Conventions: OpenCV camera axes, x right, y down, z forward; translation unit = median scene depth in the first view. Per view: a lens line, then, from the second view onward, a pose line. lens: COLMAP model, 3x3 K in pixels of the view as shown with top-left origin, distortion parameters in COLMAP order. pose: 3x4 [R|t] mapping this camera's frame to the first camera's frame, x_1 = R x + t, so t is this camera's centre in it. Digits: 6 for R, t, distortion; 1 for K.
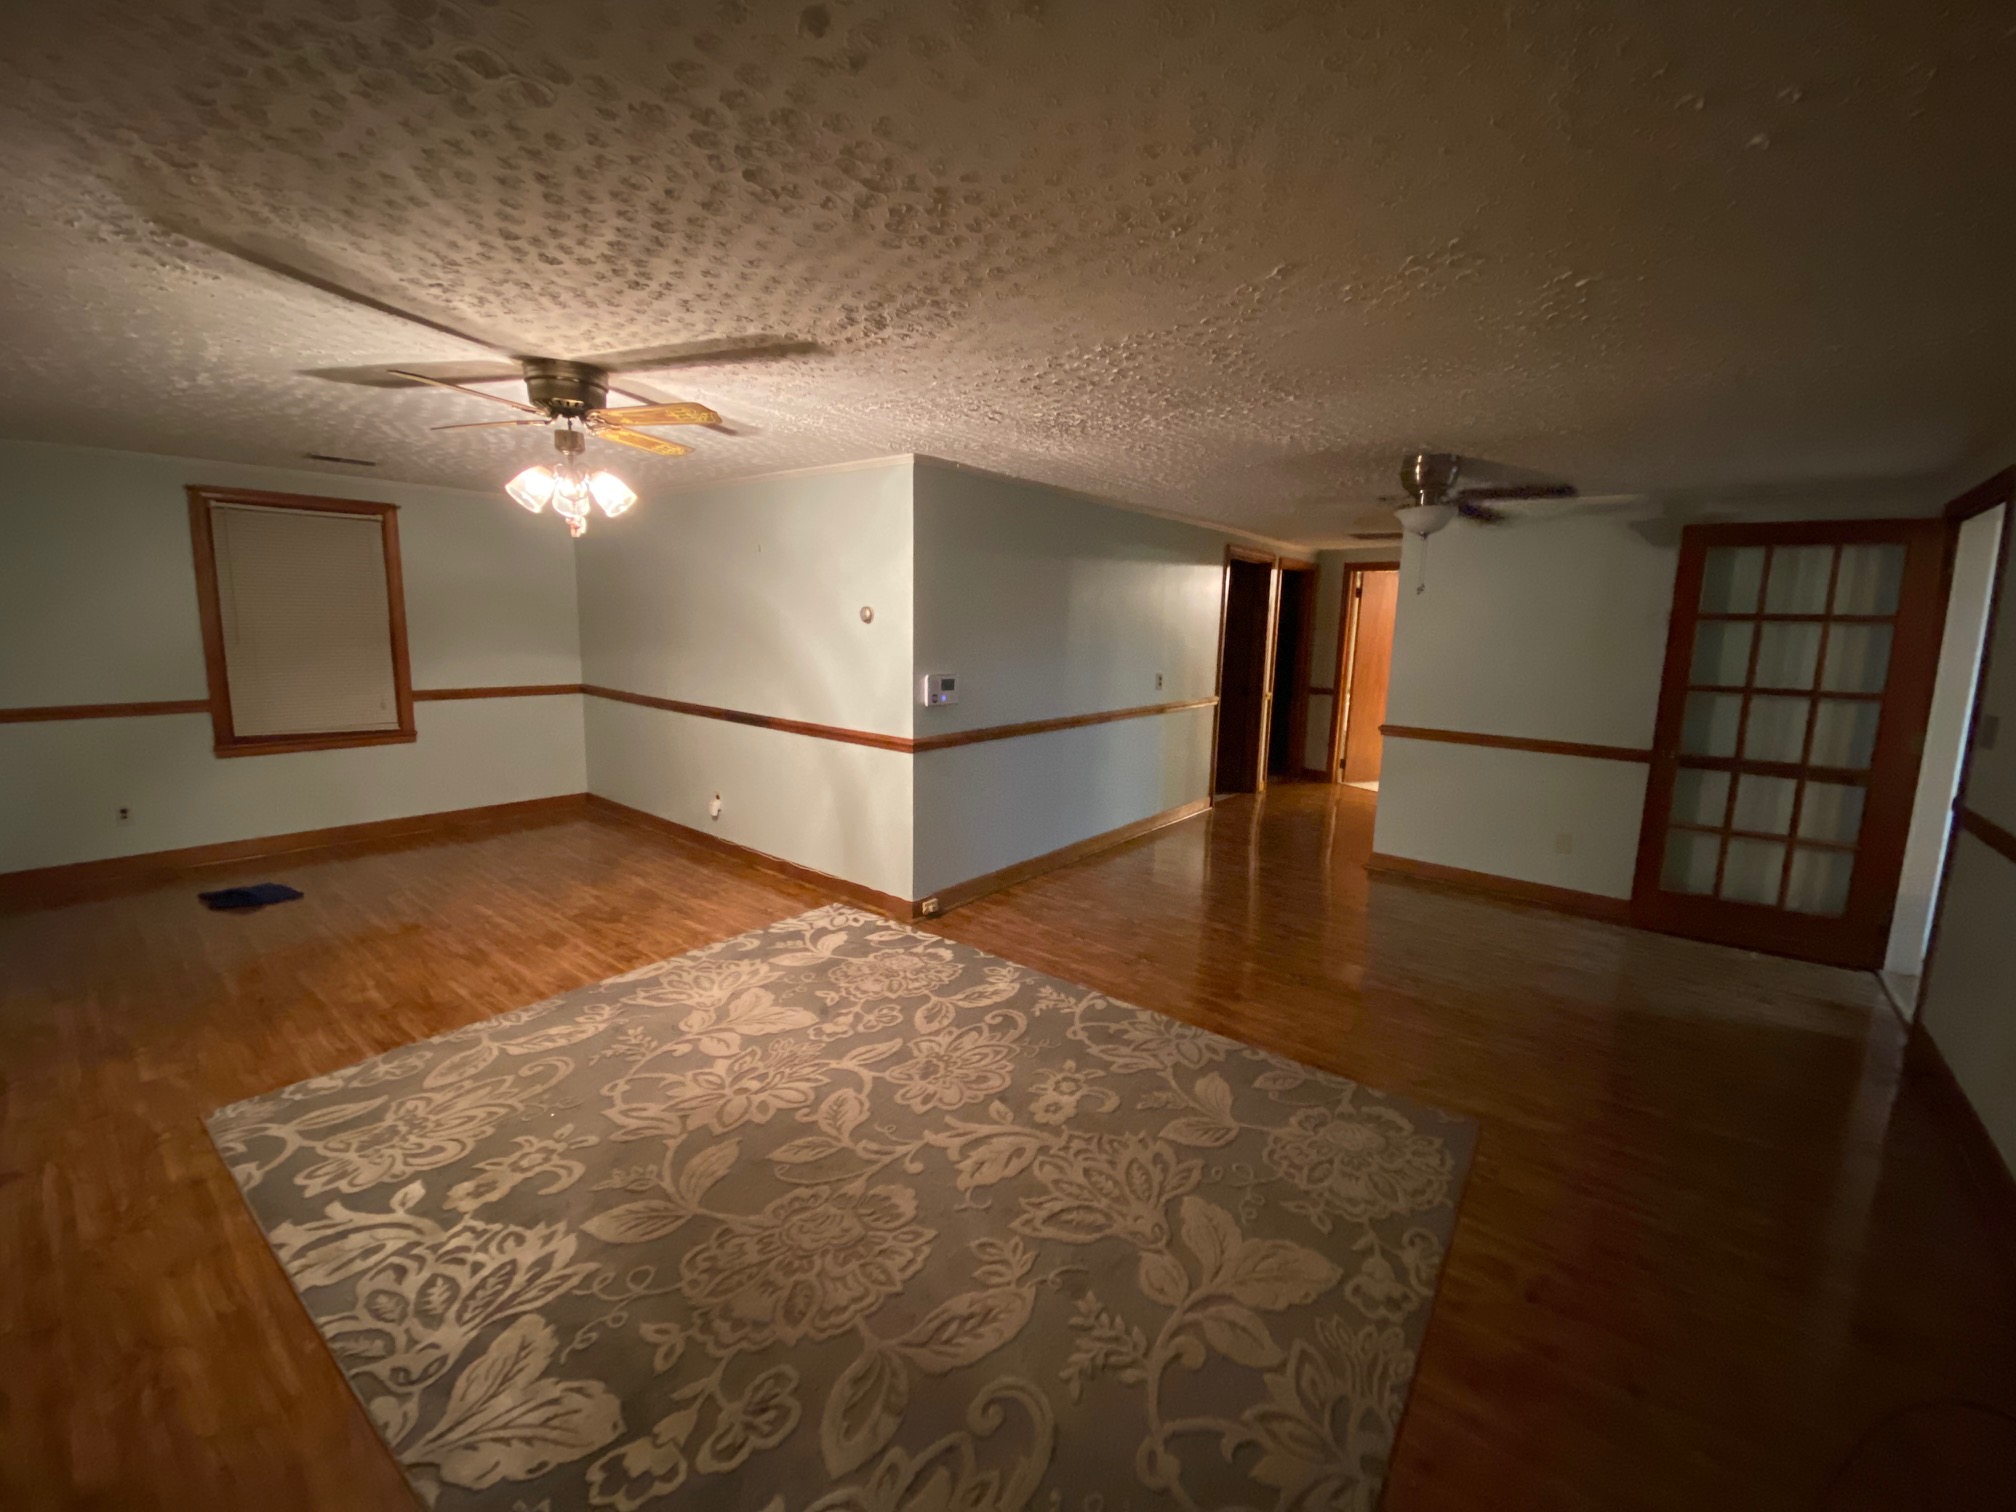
lens RADIAL K [[808.5, 0, 1007.7], [0, 808.5, 744.9], [0, 0, 1]] dist [0.020339, -0.019400]
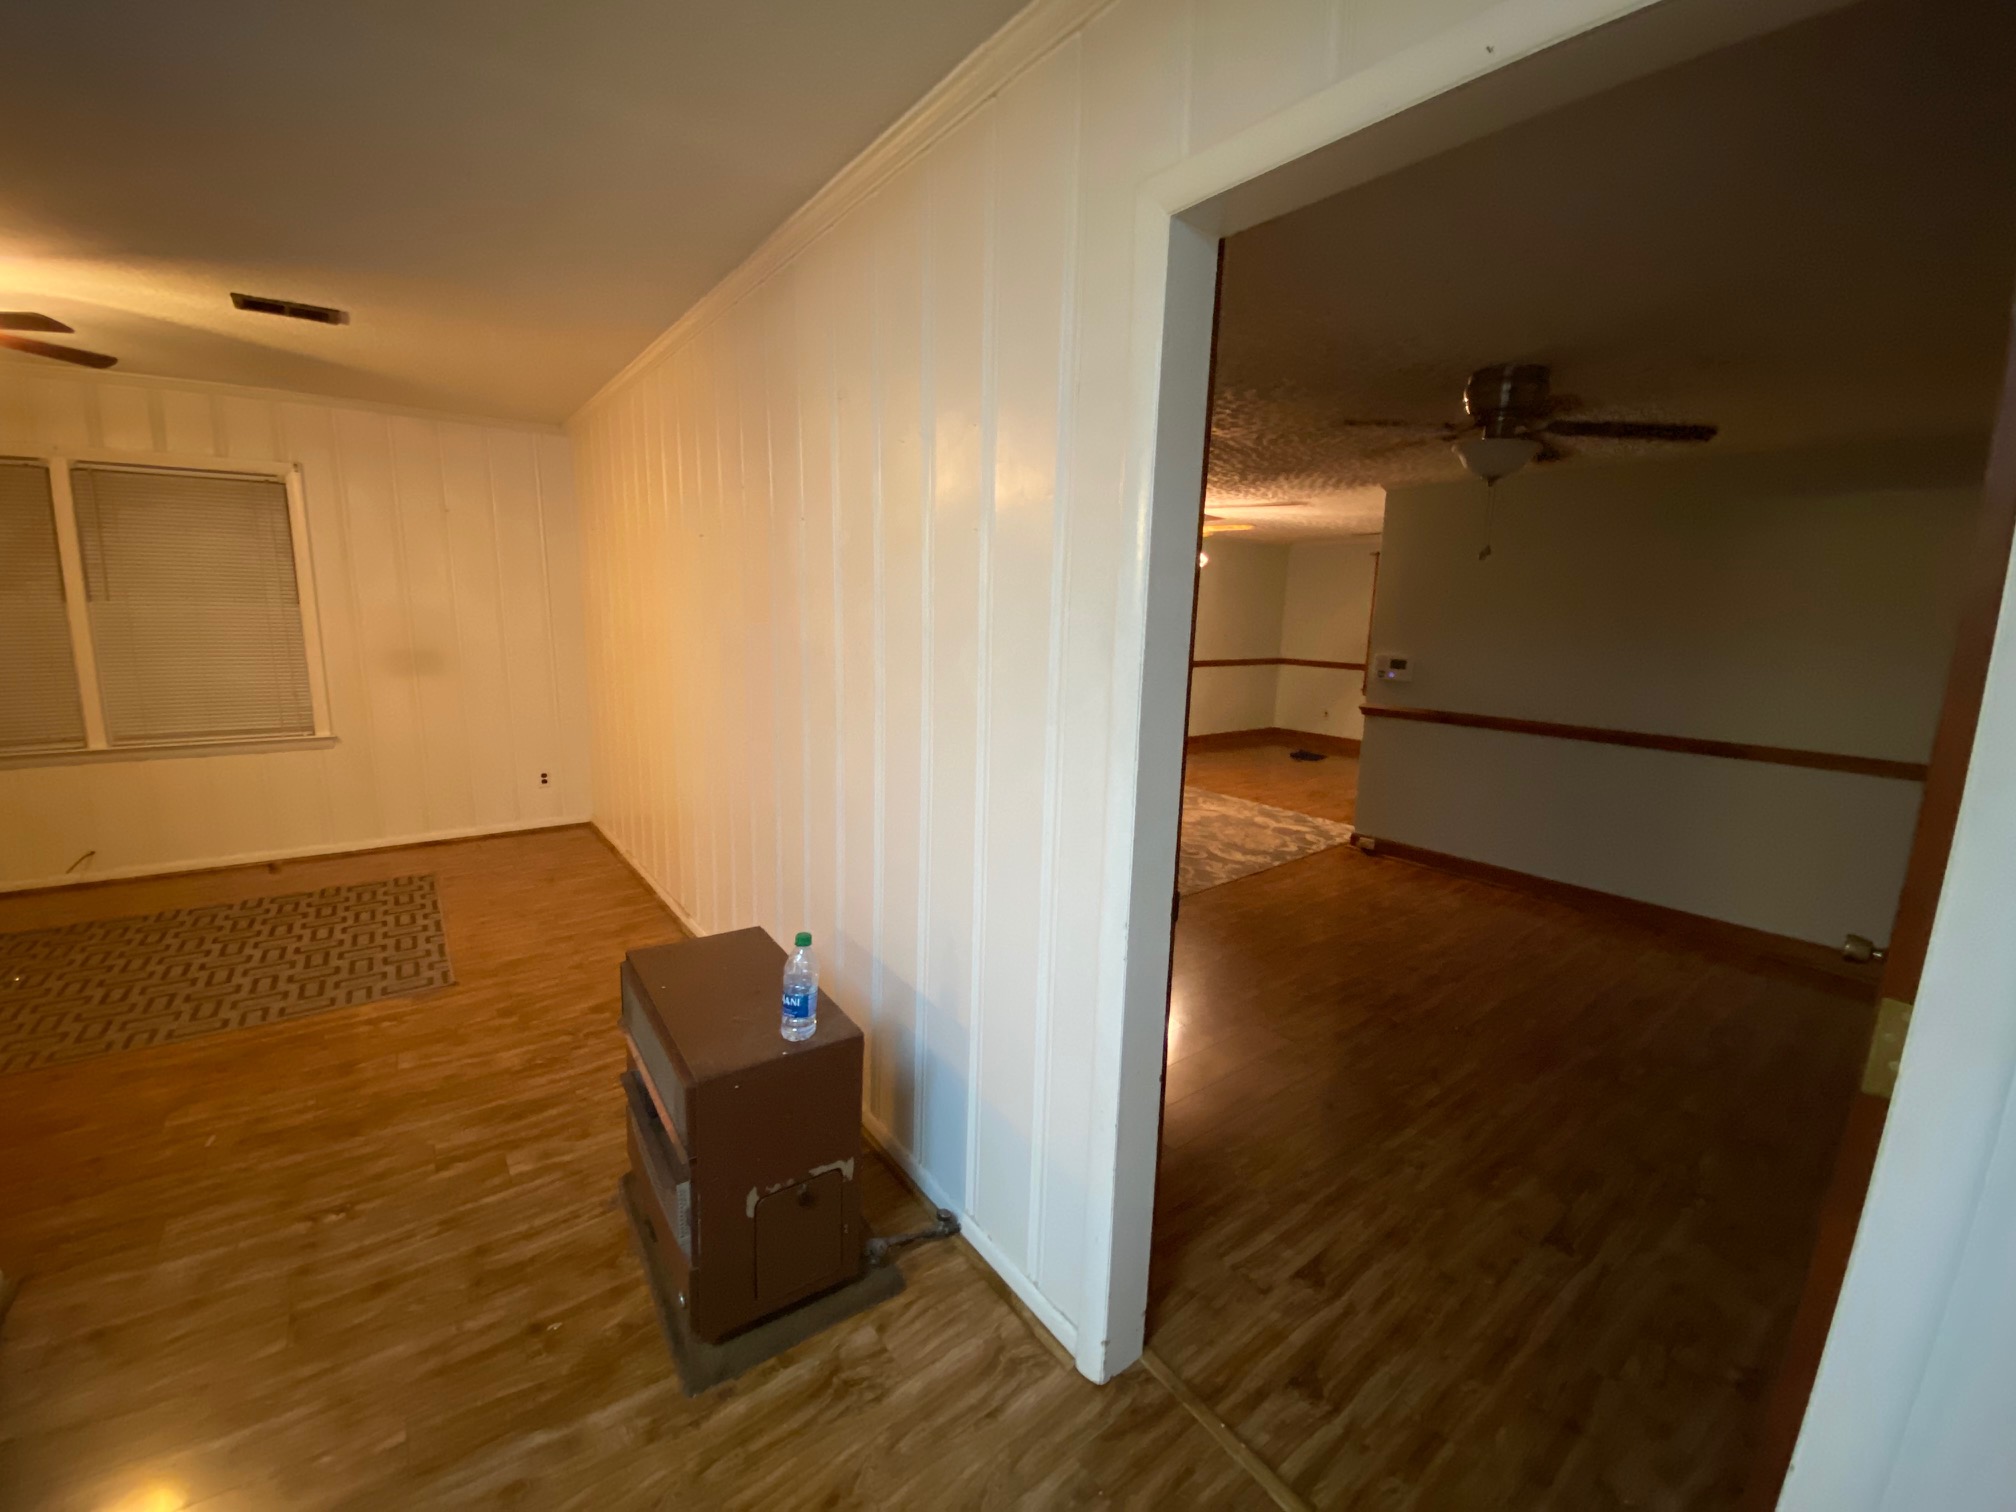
lens RADIAL K [[808.5, 0, 1007.7], [0, 808.5, 744.9], [0, 0, 1]] dist [0.020339, -0.019400]
pose [[-0.235627, 0.137900, -0.962010, 1.396599], [-0.188196, 0.964670, 0.184376, -0.081915], [0.953447, 0.224491, -0.201350, 0.811647]]
